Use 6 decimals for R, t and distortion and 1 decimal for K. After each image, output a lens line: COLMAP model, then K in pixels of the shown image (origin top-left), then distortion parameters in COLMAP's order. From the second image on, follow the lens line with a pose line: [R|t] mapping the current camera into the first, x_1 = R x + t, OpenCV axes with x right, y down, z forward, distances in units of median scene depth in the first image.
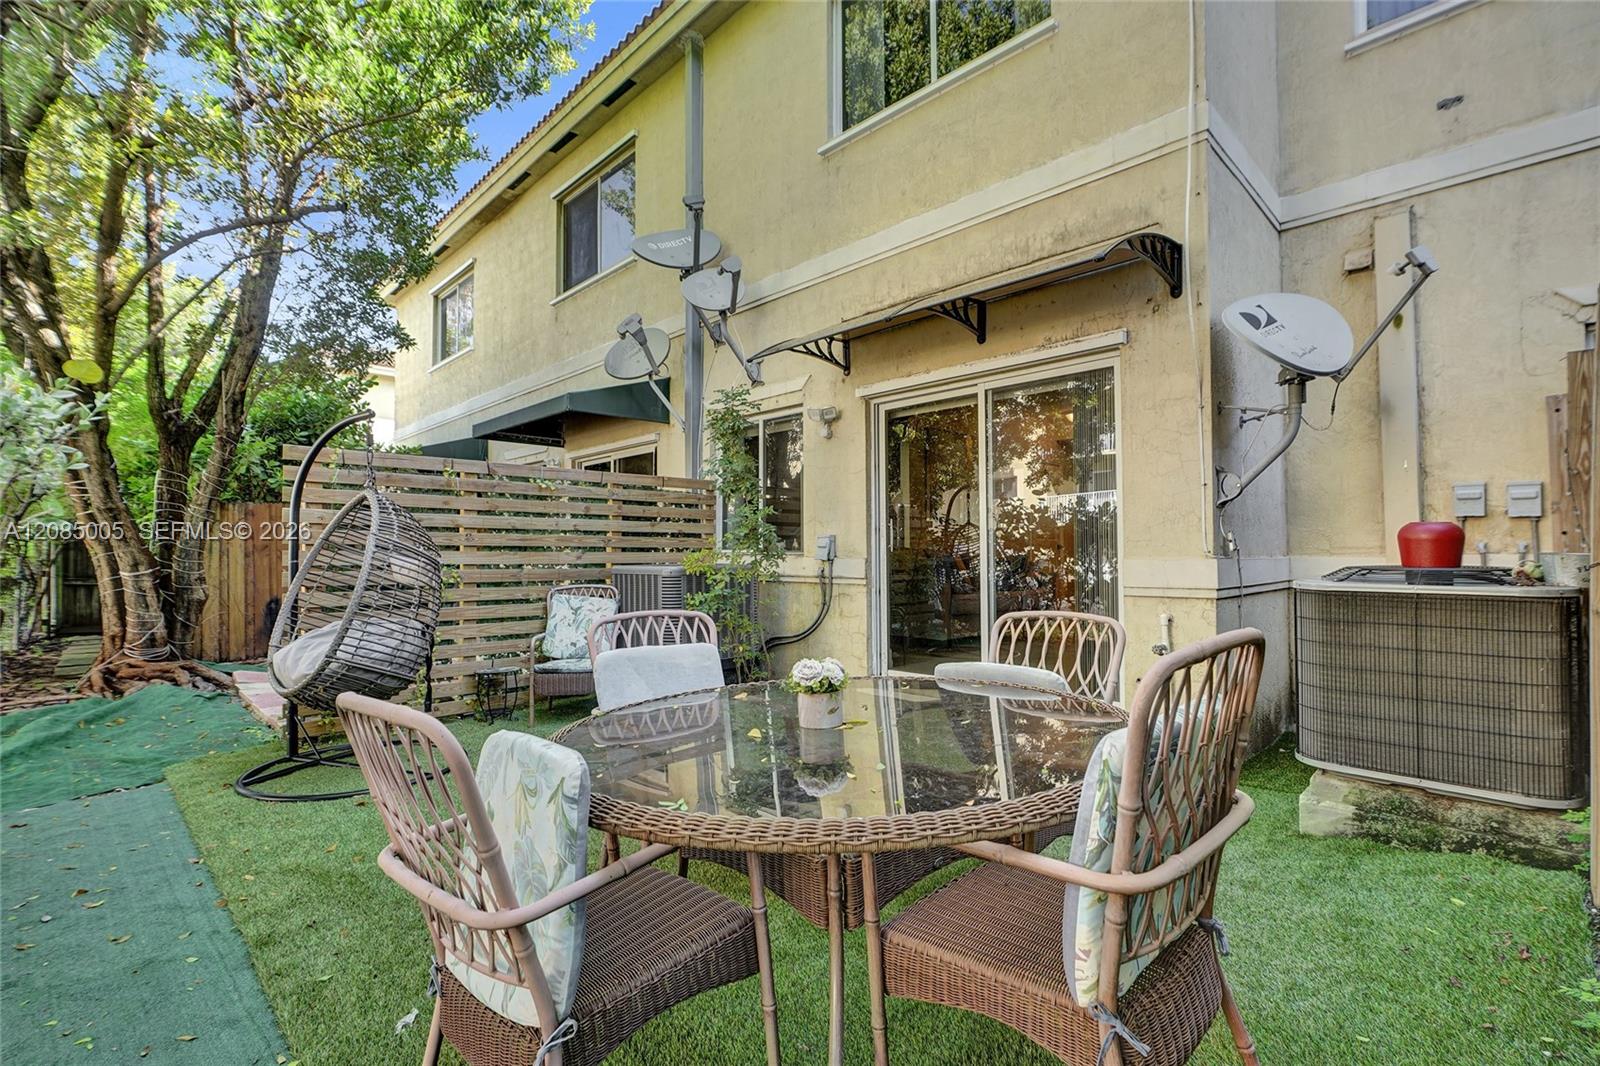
lens RADIAL K [[714.6, 0, 800.0], [0, 714.6, 533.0], [0, 0, 1]] dist [-0.001619, 0.000190]
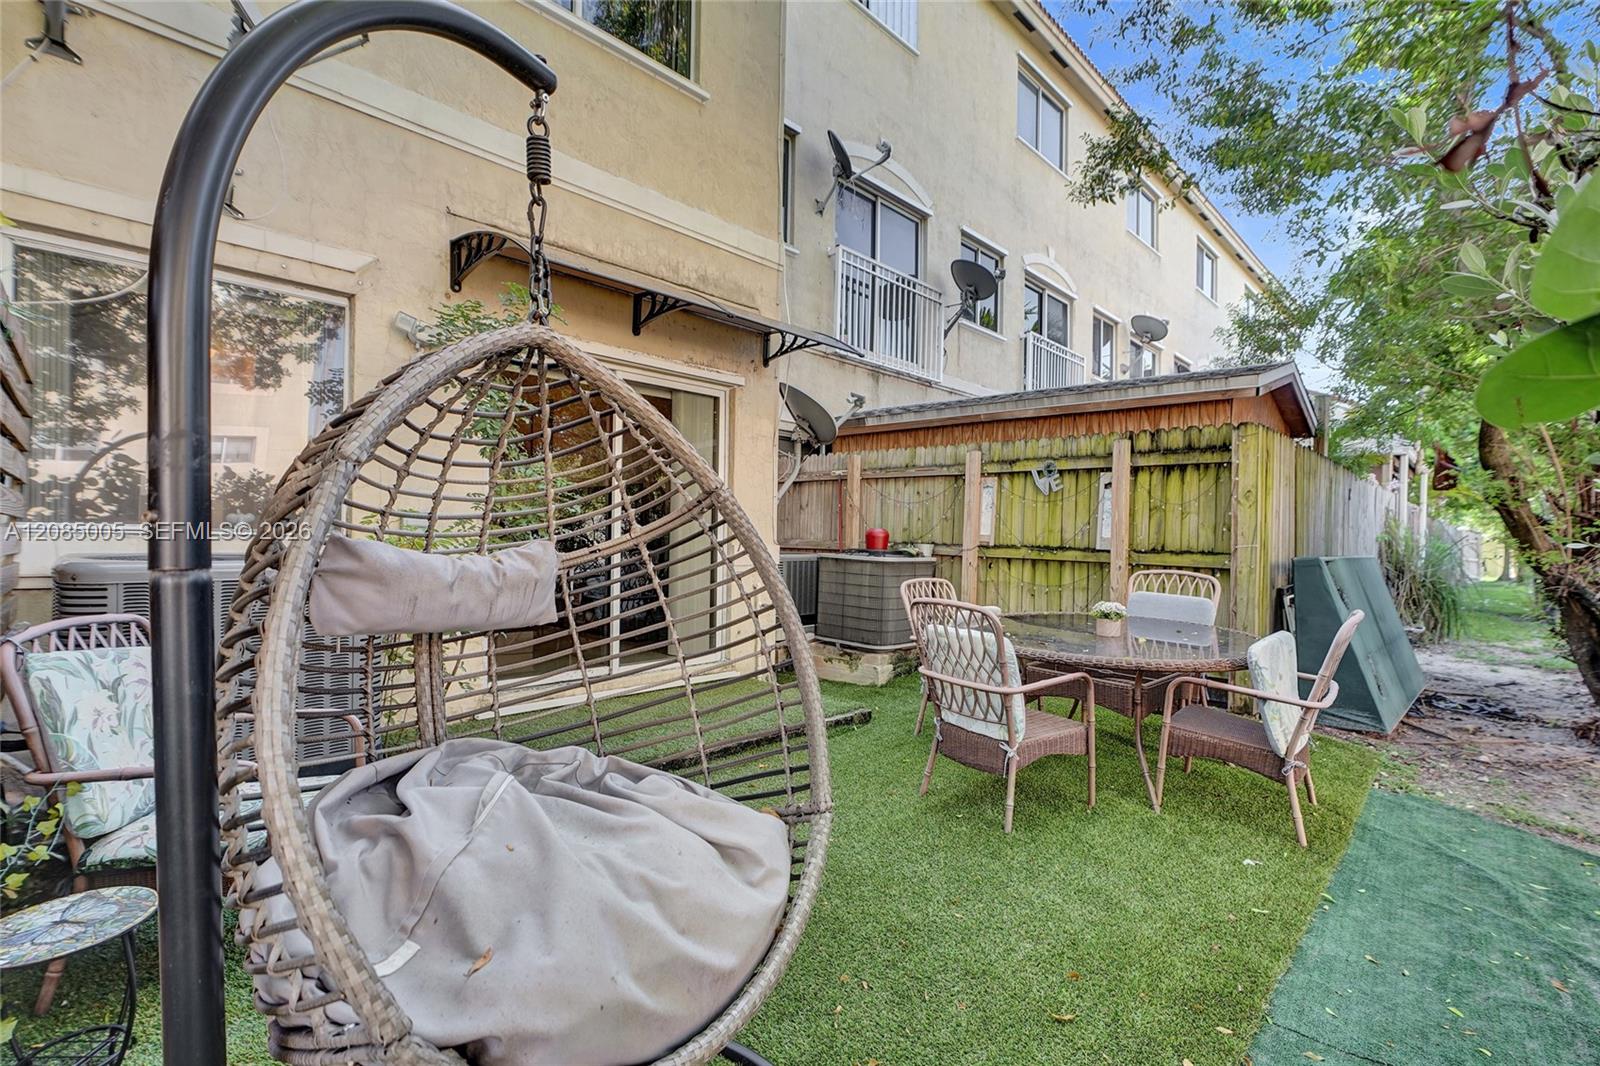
lens RADIAL K [[714.6, 0, 800.0], [0, 714.6, 533.0], [0, 0, 1]] dist [-0.001619, 0.000190]
pose [[-0.010122, 0.006448, 0.999928, -0.889337], [-0.046018, 0.998917, -0.006907, 0.017529], [-0.998889, -0.046084, -0.009814, 0.875196]]
